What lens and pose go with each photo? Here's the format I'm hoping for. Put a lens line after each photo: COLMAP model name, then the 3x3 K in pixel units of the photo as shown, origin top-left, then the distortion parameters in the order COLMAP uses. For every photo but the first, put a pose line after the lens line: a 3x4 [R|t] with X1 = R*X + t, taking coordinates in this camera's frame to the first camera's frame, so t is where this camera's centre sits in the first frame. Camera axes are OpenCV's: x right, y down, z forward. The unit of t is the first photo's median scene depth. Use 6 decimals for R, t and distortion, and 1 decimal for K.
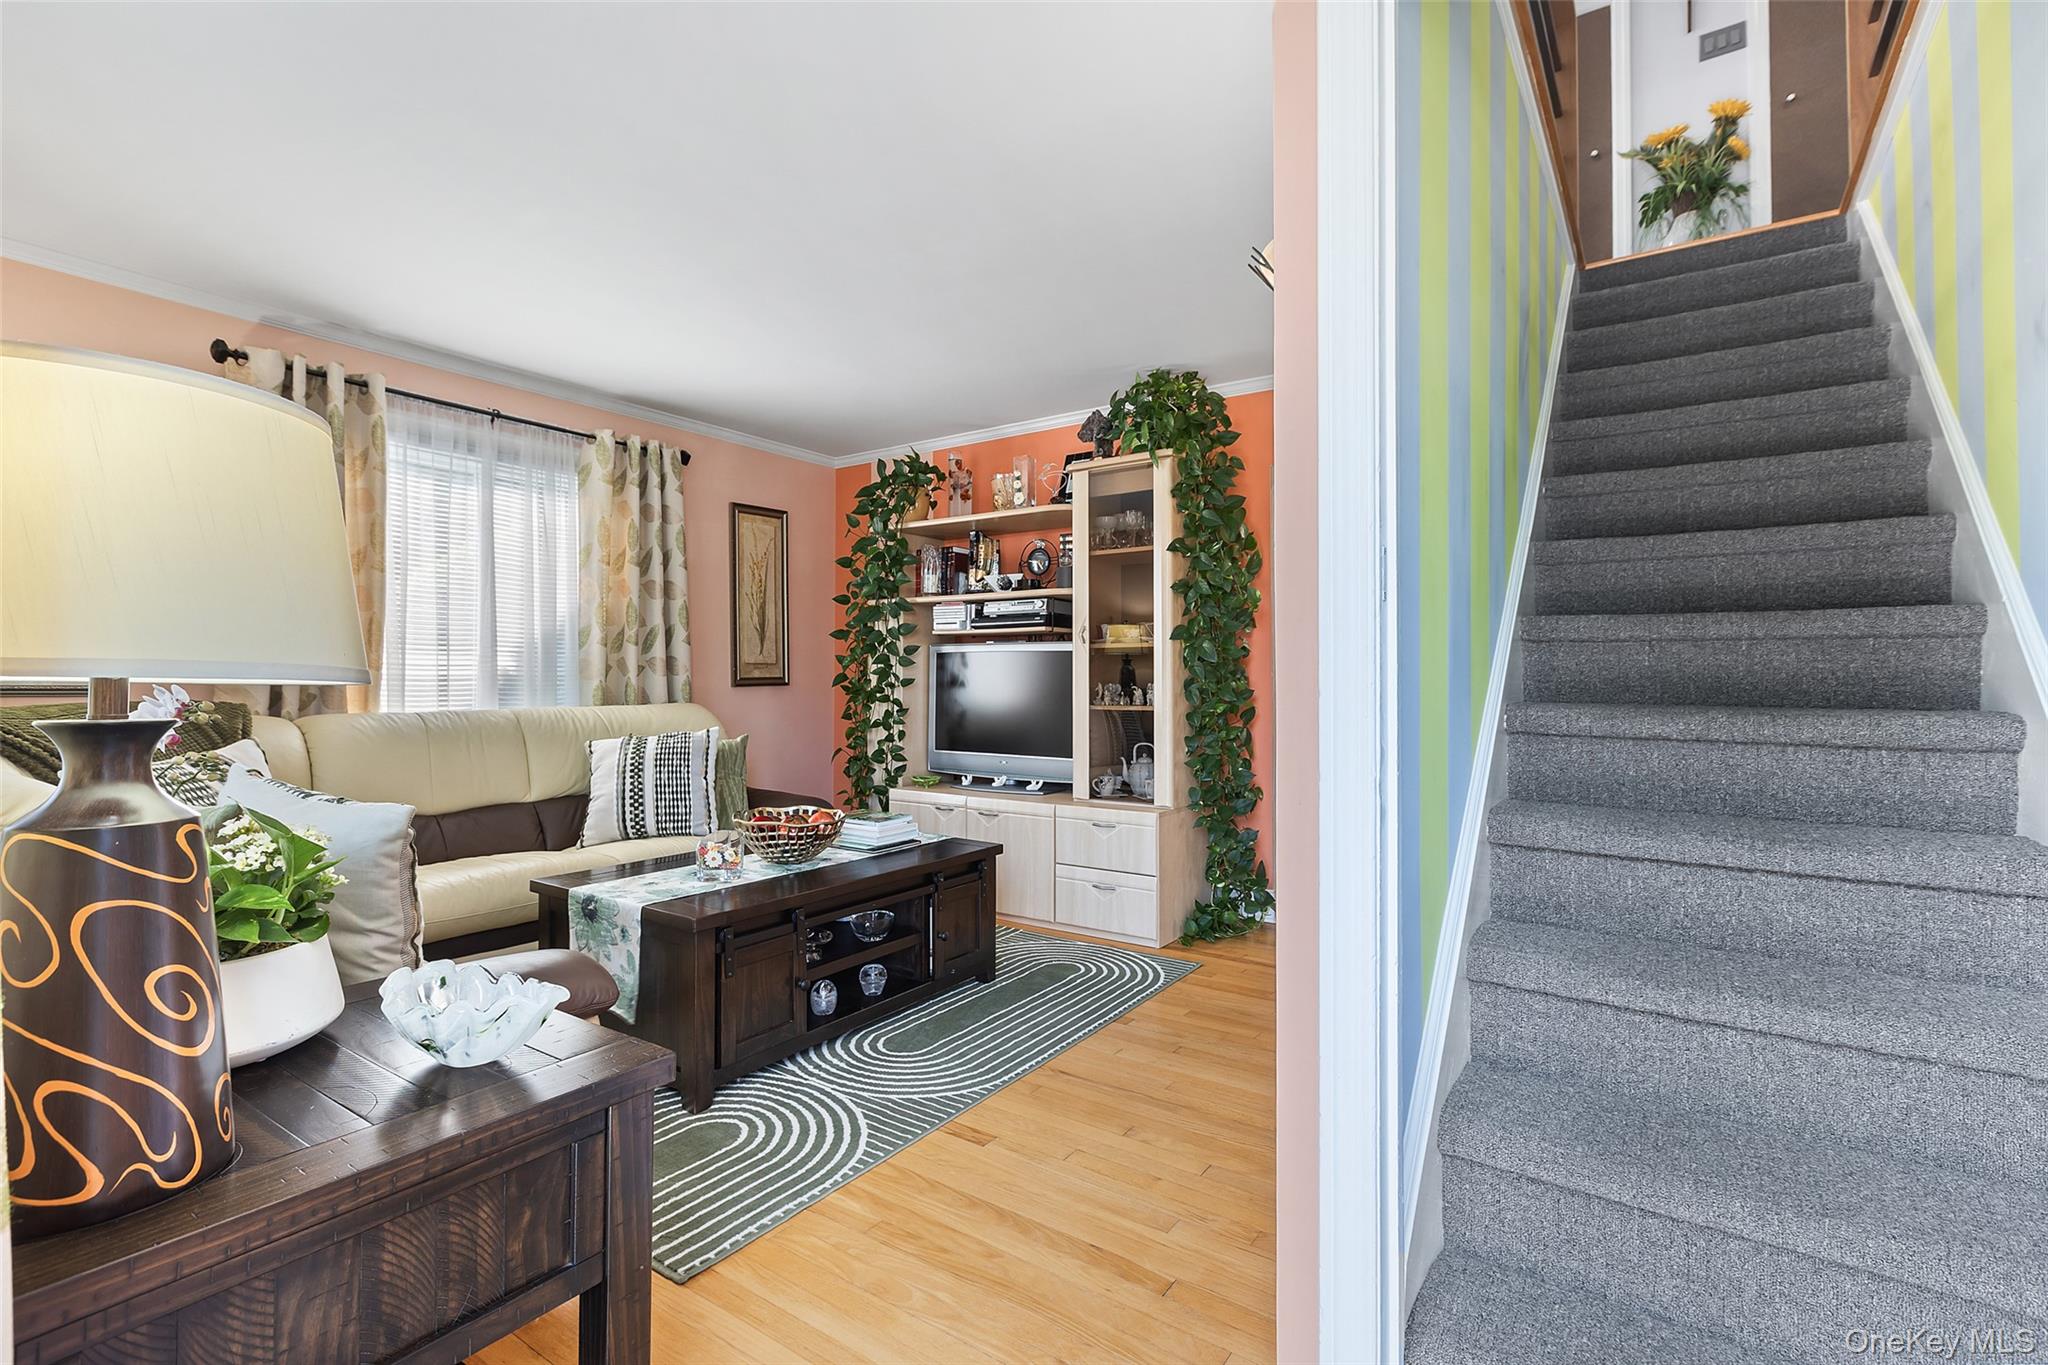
lens RADIAL K [[927.9, 0, 1024.0], [0, 927.9, 682.5], [0, 0, 1]] dist [0.001893, 0.000382]
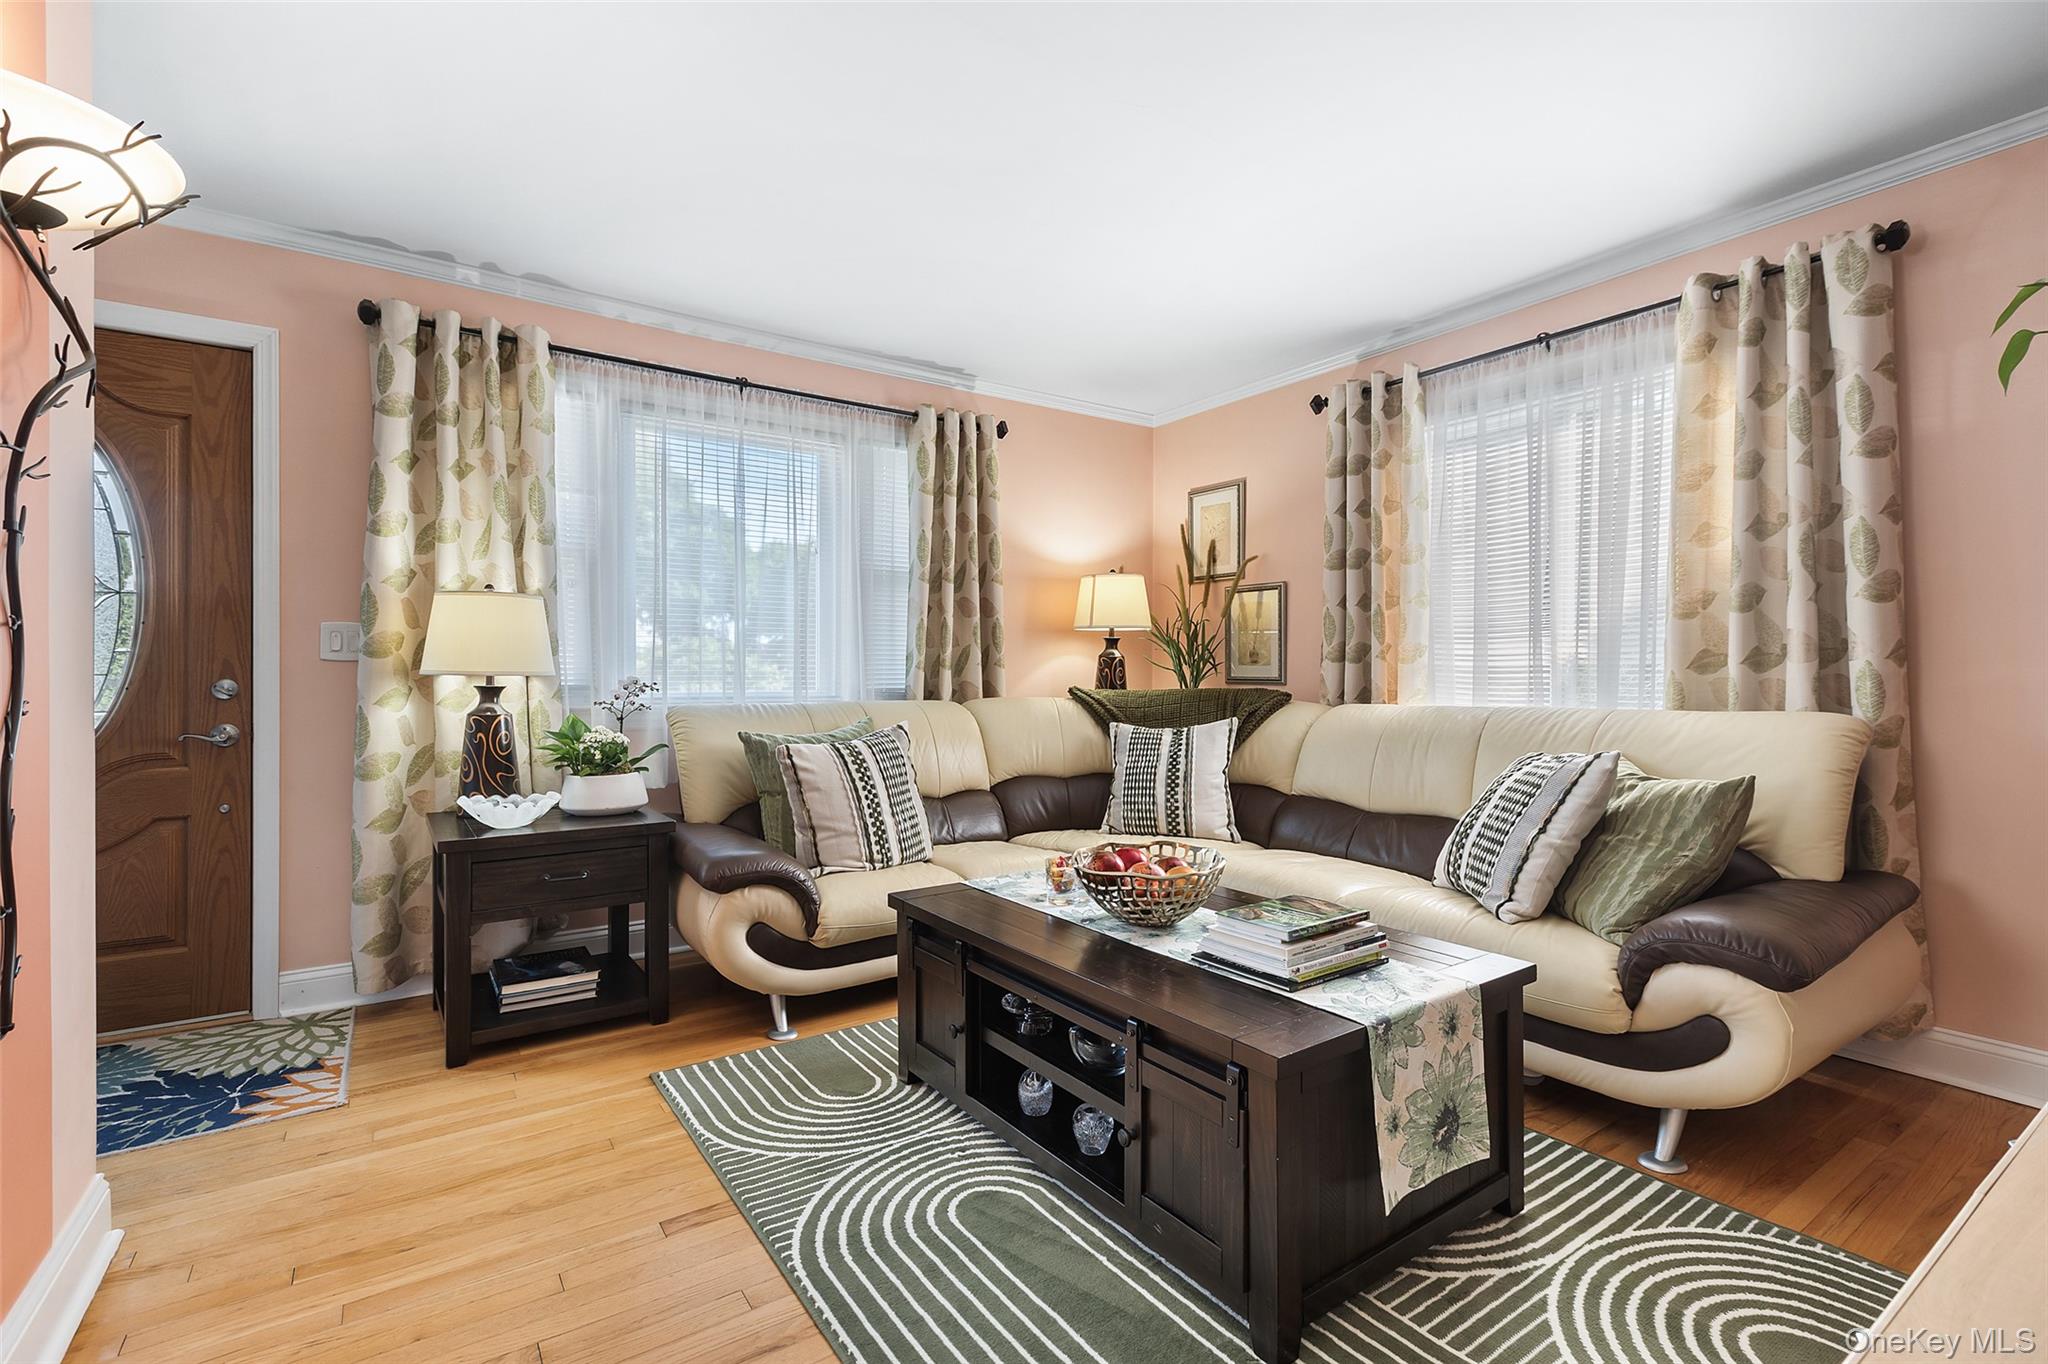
lens RADIAL K [[927.9, 0, 1024.0], [0, 927.9, 682.0], [0, 0, 1]] dist [0.001893, 0.000382]
pose [[-0.352719, 0.003666, -0.935722, 0.566380], [0.002500, 0.999992, 0.002976, 0.005425], [0.935726, -0.001289, -0.352725, 1.449700]]
